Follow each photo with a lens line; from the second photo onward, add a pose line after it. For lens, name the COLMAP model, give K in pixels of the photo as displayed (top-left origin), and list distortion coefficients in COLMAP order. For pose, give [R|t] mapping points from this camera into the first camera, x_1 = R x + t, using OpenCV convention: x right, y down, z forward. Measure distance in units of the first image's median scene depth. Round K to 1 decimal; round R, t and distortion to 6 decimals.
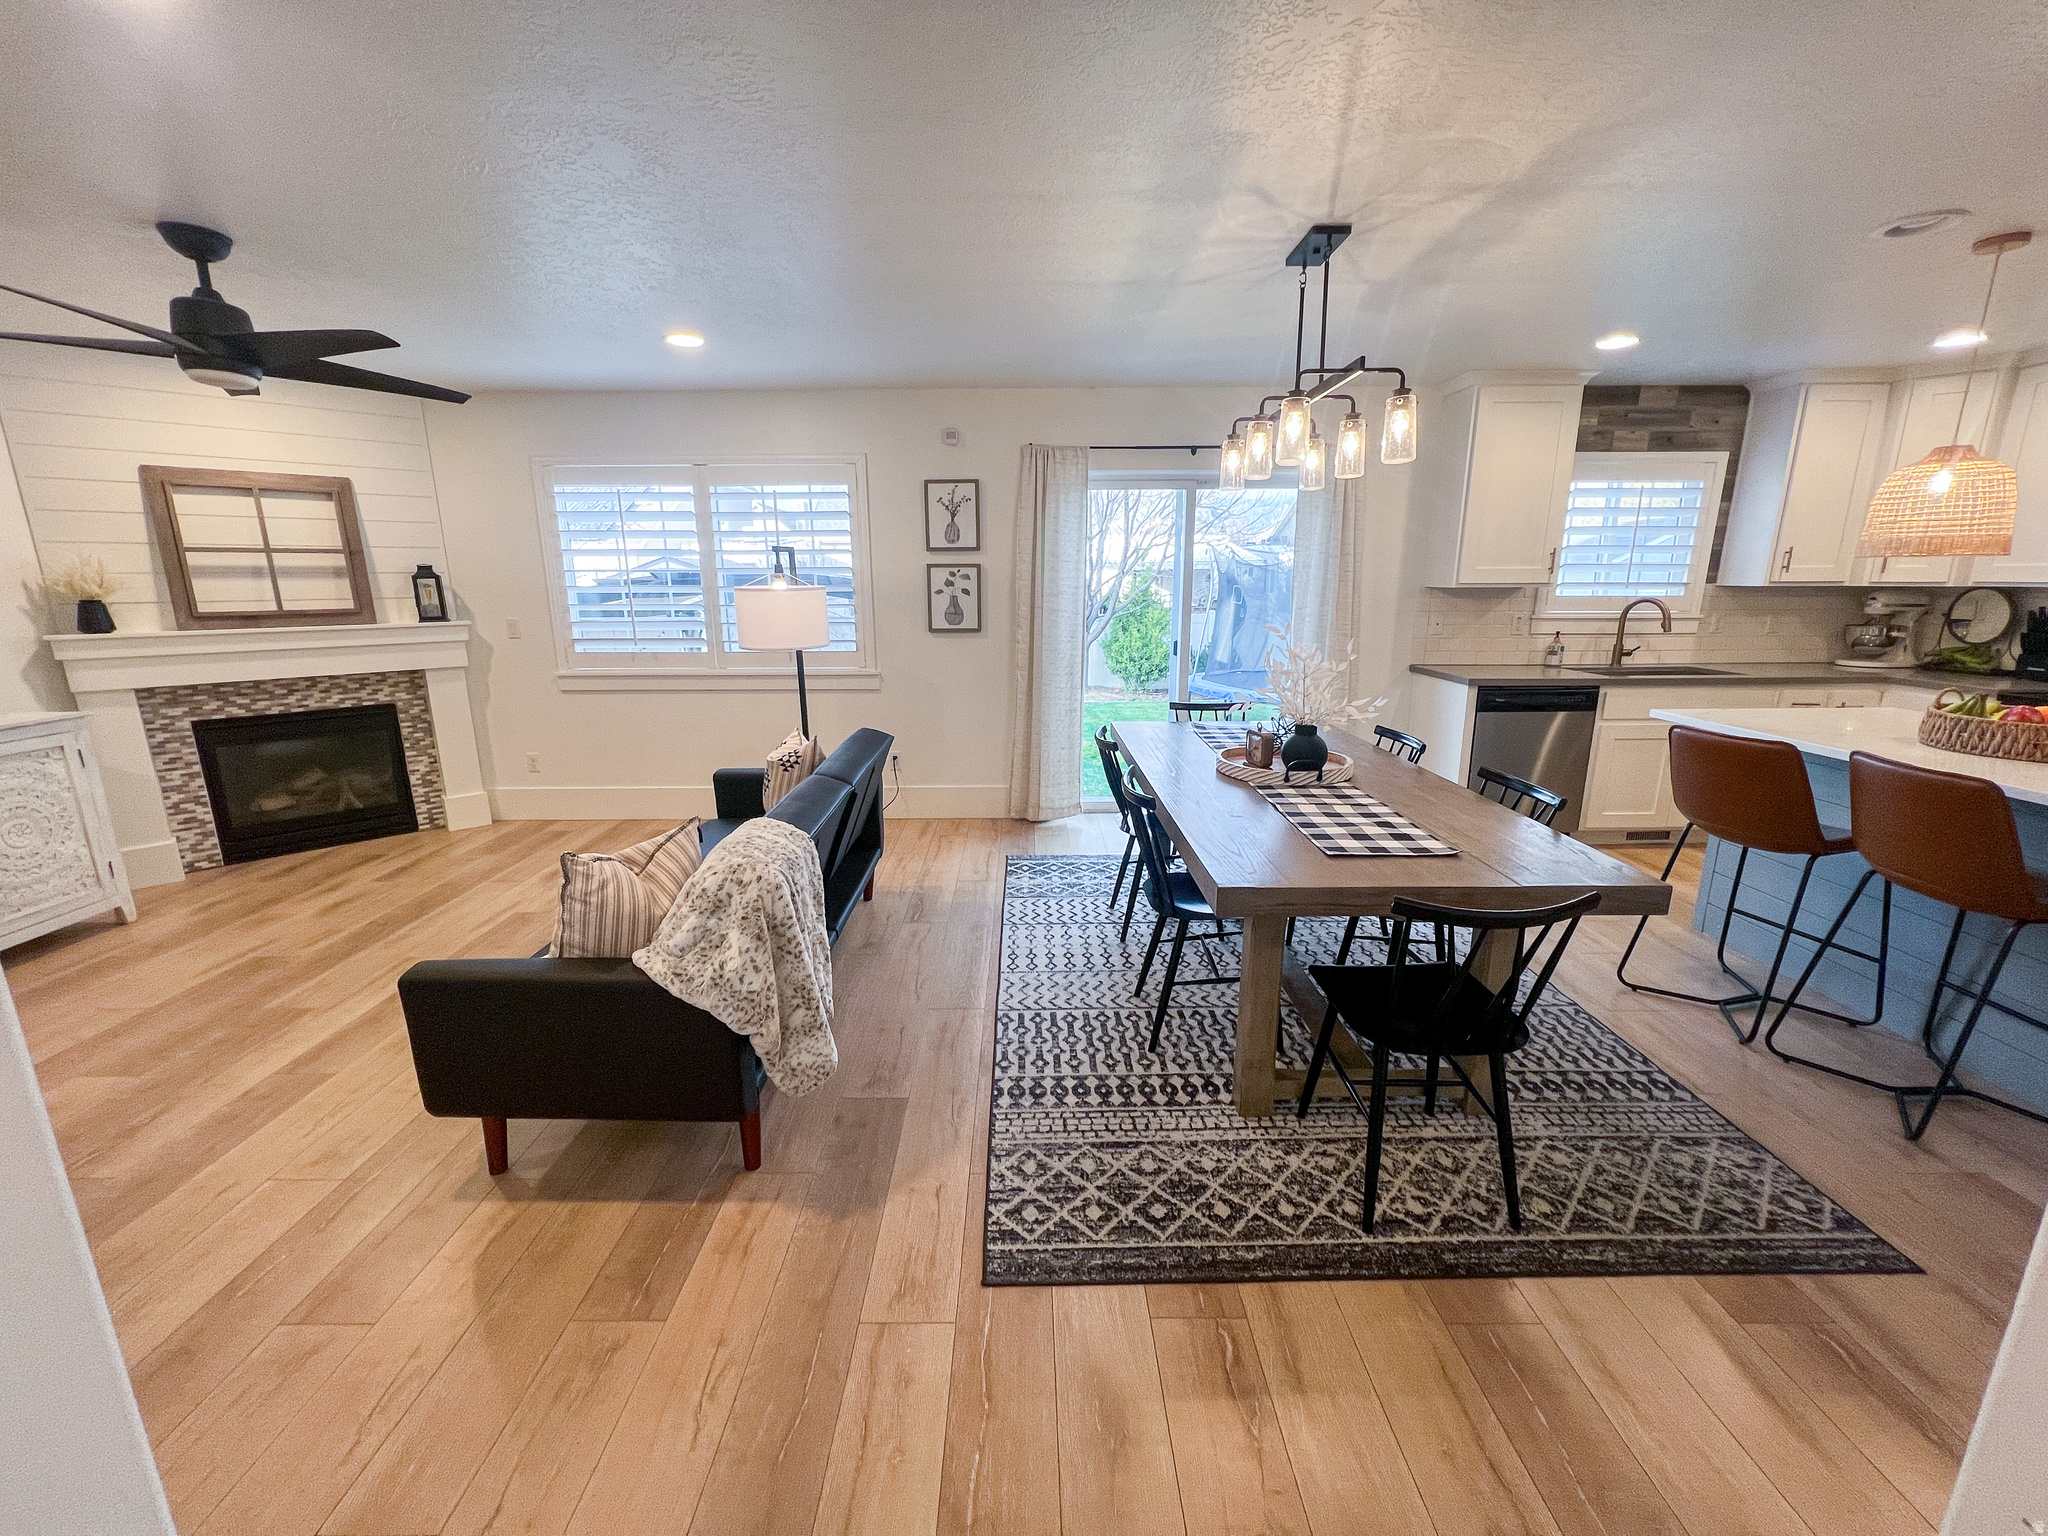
lens RADIAL K [[823.4, 0, 1023.6], [0, 823.4, 767.6], [0, 0, 1]] dist [0.001317, -0.000033]
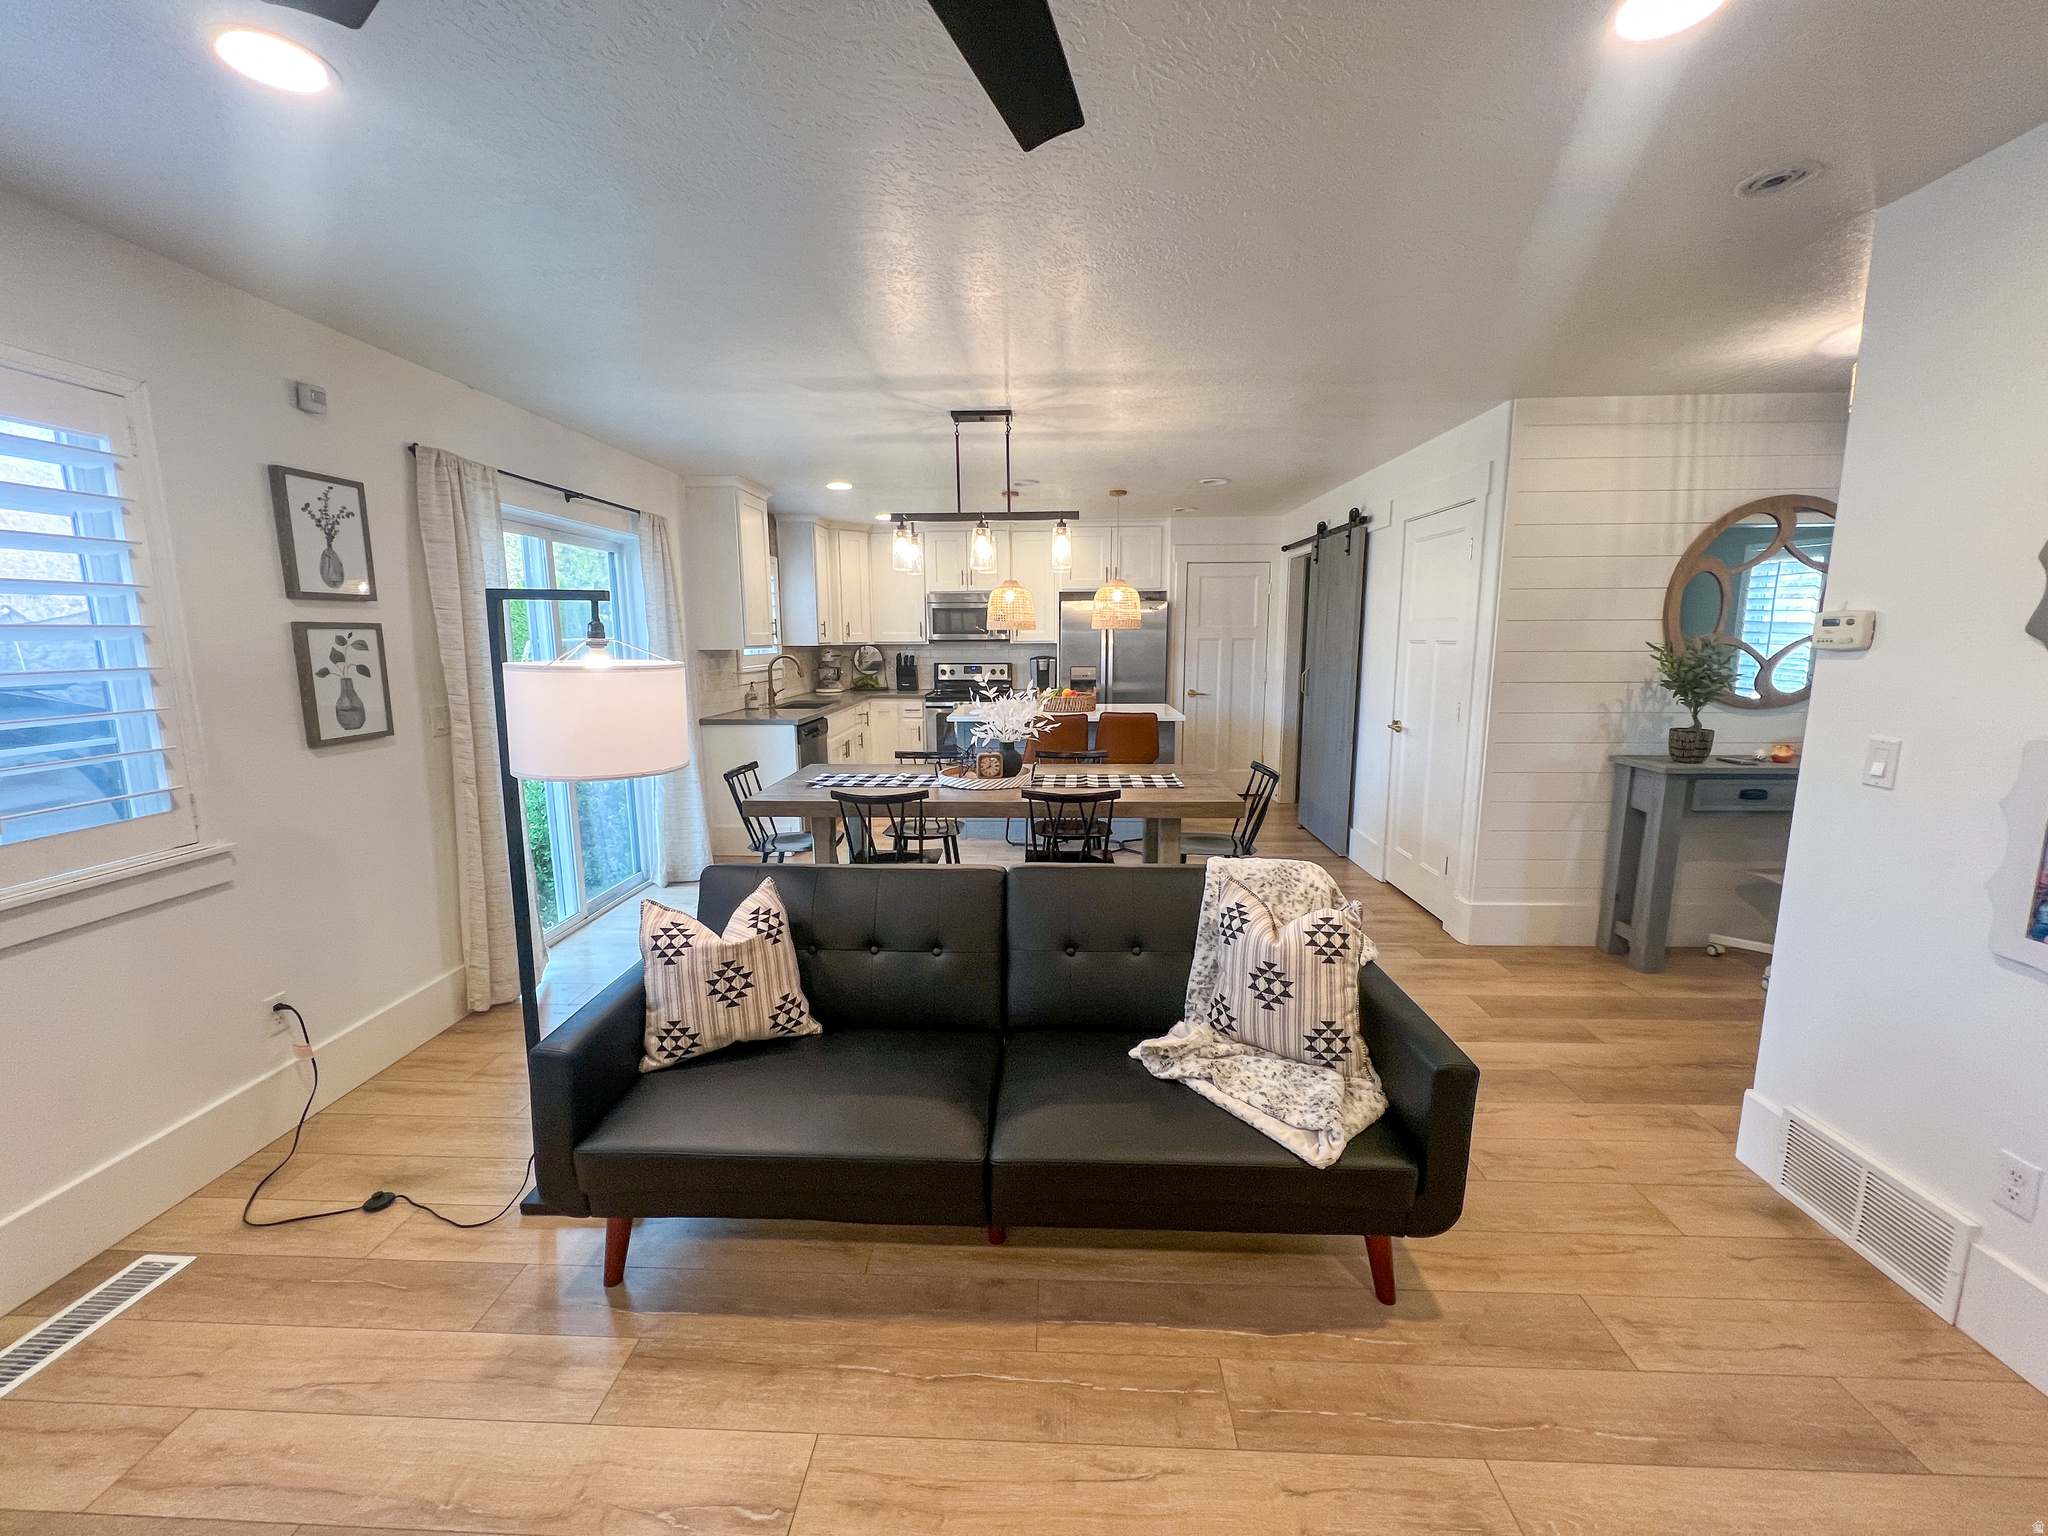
lens RADIAL K [[823.4, 0, 1022.9], [0, 823.4, 764.9], [0, 0, 1]] dist [0.001317, -0.000033]
pose [[0.036346, -0.154253, 0.987363, -0.639582], [0.232079, 0.962306, 0.141796, -0.125303], [-0.972018, 0.223993, 0.070775, 0.527504]]
